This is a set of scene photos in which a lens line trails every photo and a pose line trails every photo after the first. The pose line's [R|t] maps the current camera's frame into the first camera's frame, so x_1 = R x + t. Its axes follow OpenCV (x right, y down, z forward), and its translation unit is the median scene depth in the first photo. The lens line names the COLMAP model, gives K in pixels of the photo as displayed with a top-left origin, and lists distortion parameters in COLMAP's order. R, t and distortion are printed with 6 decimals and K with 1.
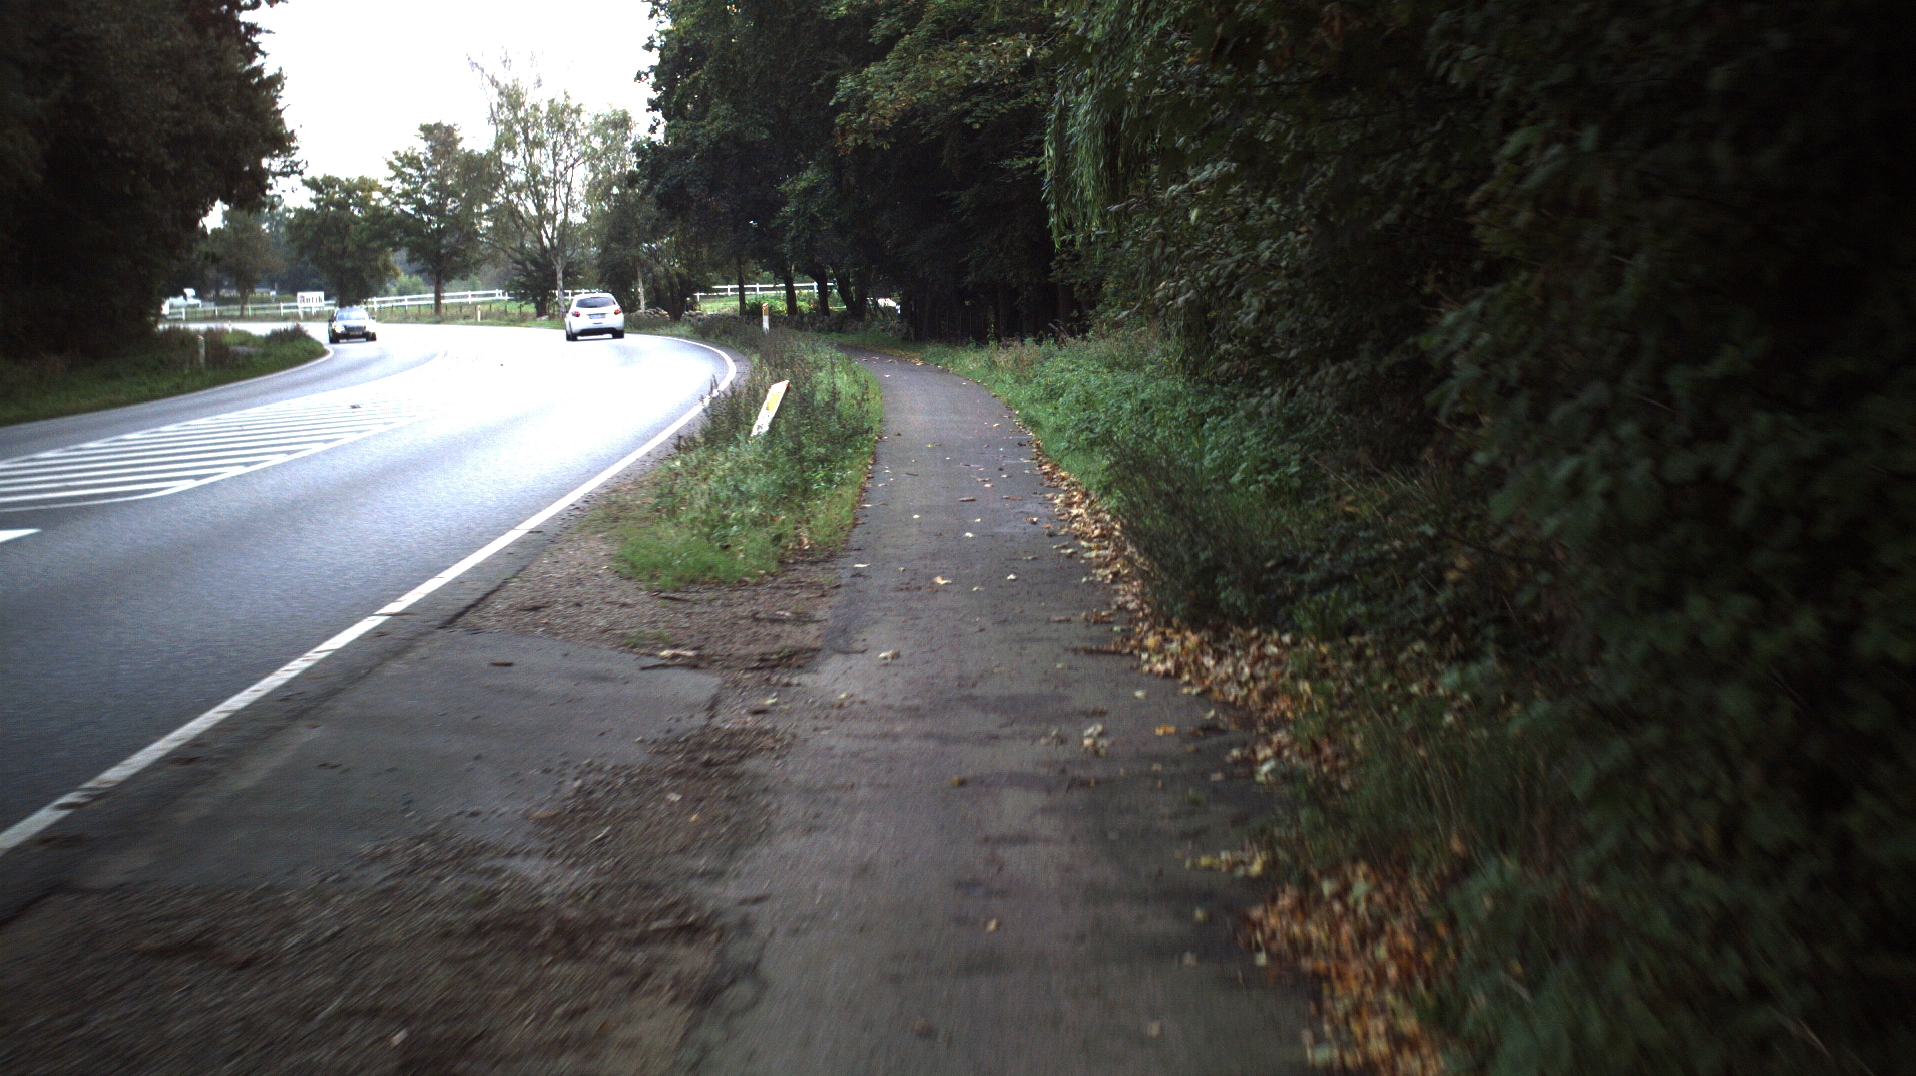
lens RADIAL K [[3394.4, 0, 958.0], [0, 3394.4, 538.0], [0, 0, 1]] dist [-0.266191, 0.012561]
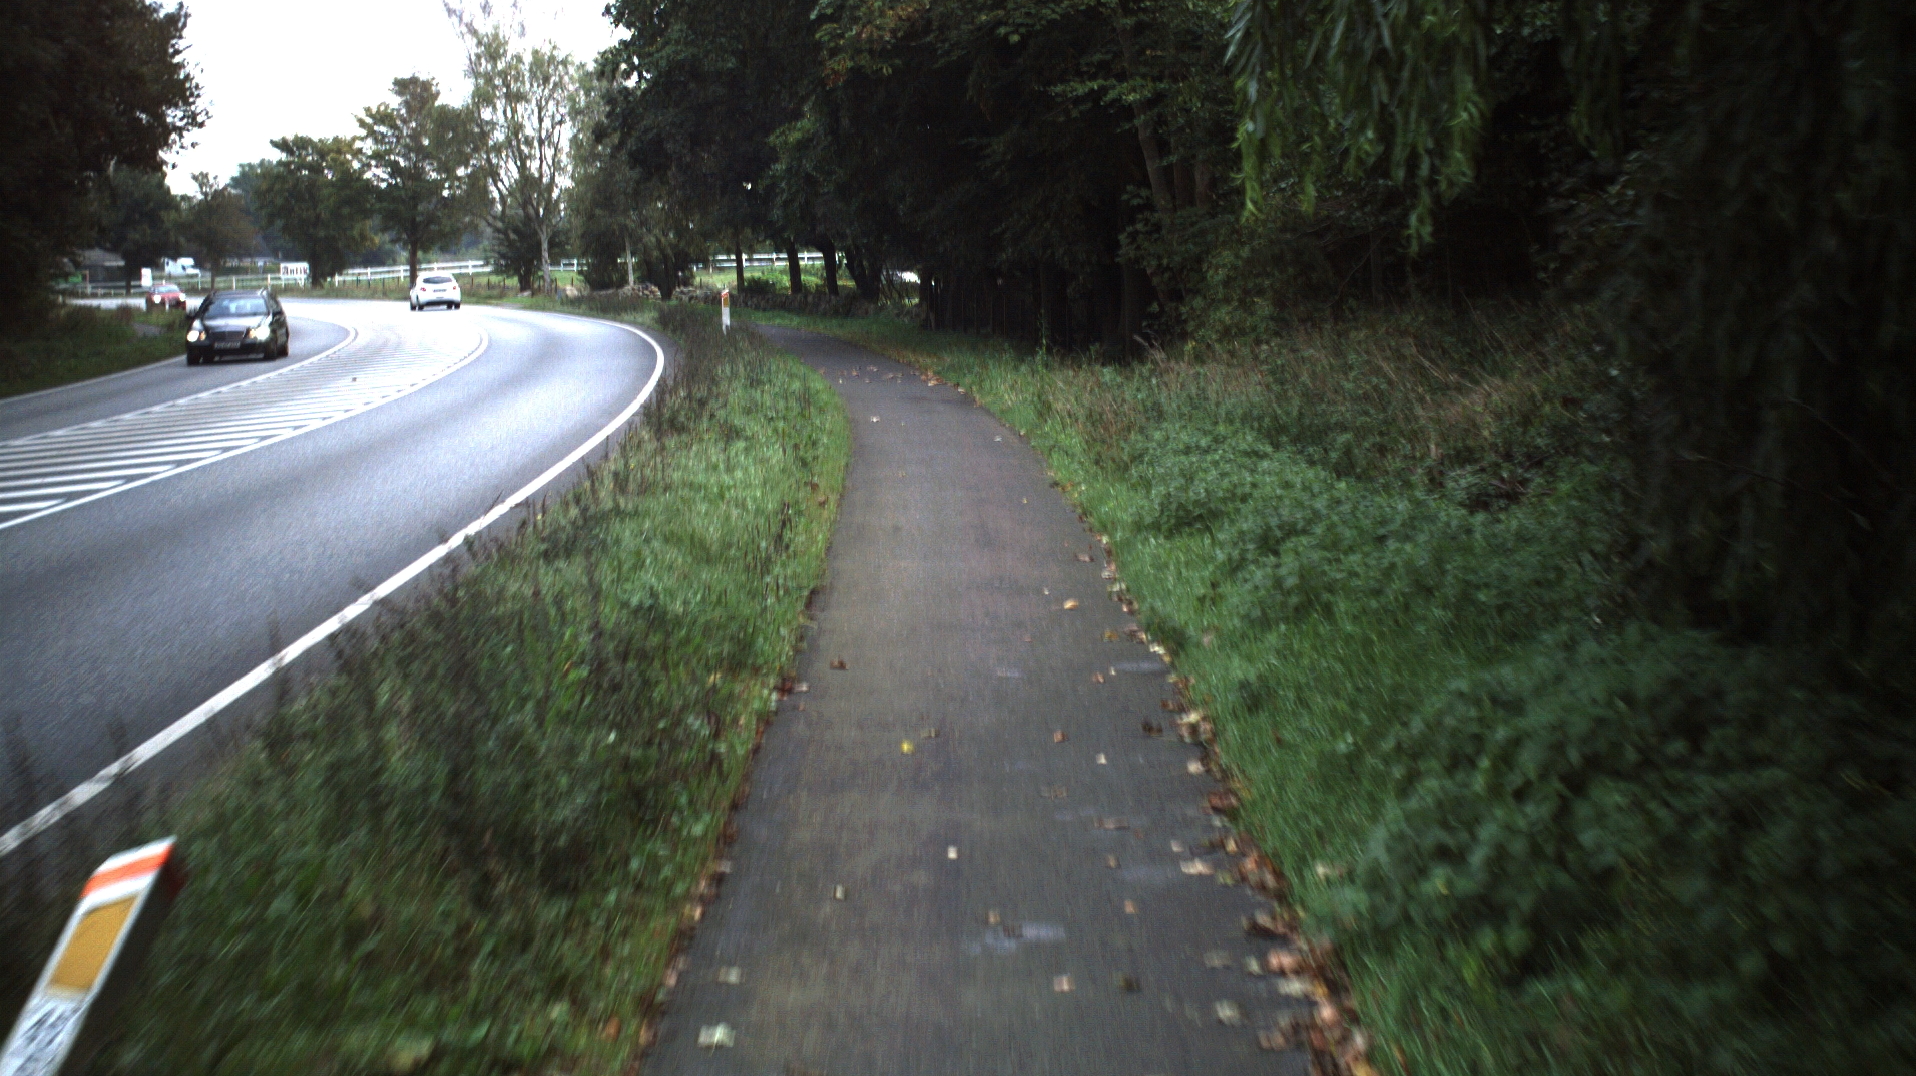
lens RADIAL K [[3394.4, 0, 958.0], [0, 3394.4, 538.0], [0, 0, 1]] dist [-0.266191, 0.012561]
pose [[0.999958, 0.001067, -0.009144, 0.000094], [-0.000980, 0.999953, 0.009604, -0.010083], [0.009153, -0.009594, 0.999912, 0.118876]]
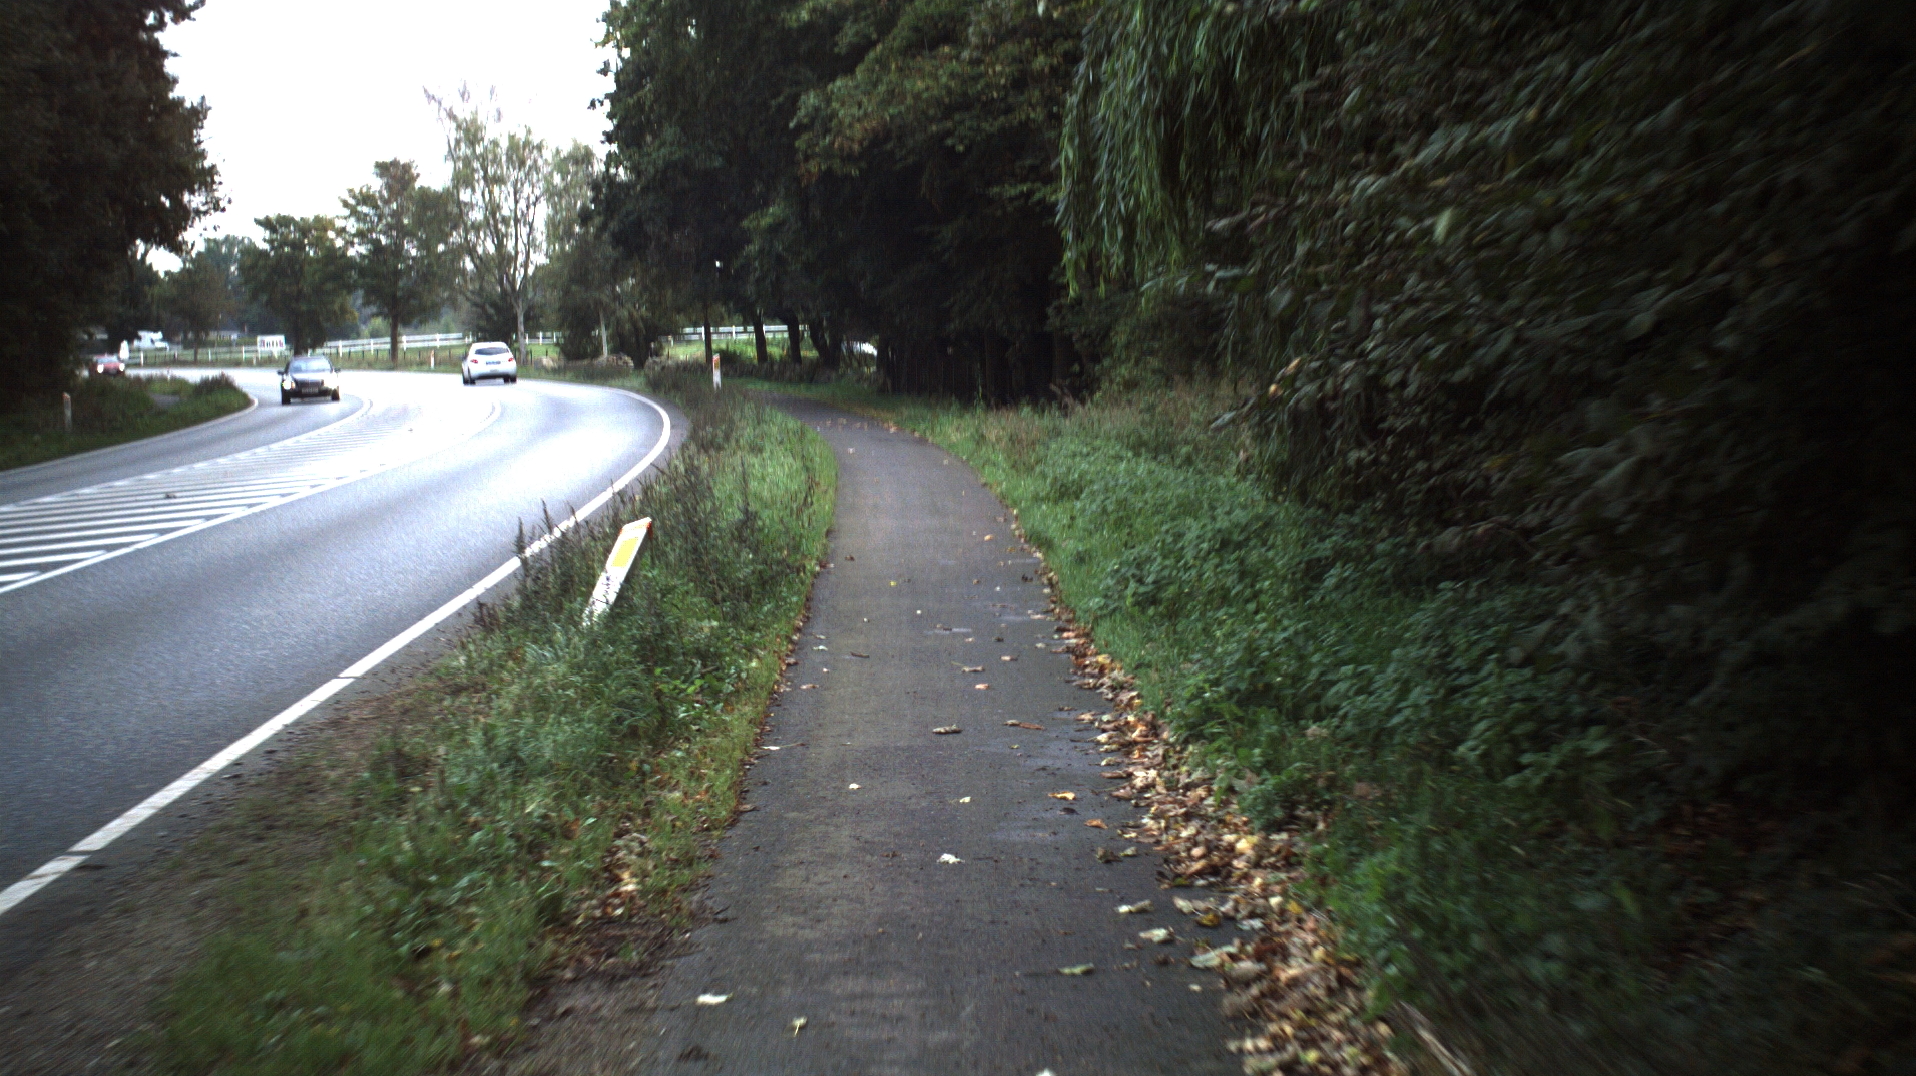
lens RADIAL K [[3394.4, 0, 958.0], [0, 3394.4, 538.0], [0, 0, 1]] dist [-0.266191, 0.012561]
pose [[0.999987, -0.001567, 0.004823, 0.000271], [0.001625, 0.999926, -0.012082, -0.005340], [-0.004803, 0.012089, 0.999915, 0.059321]]
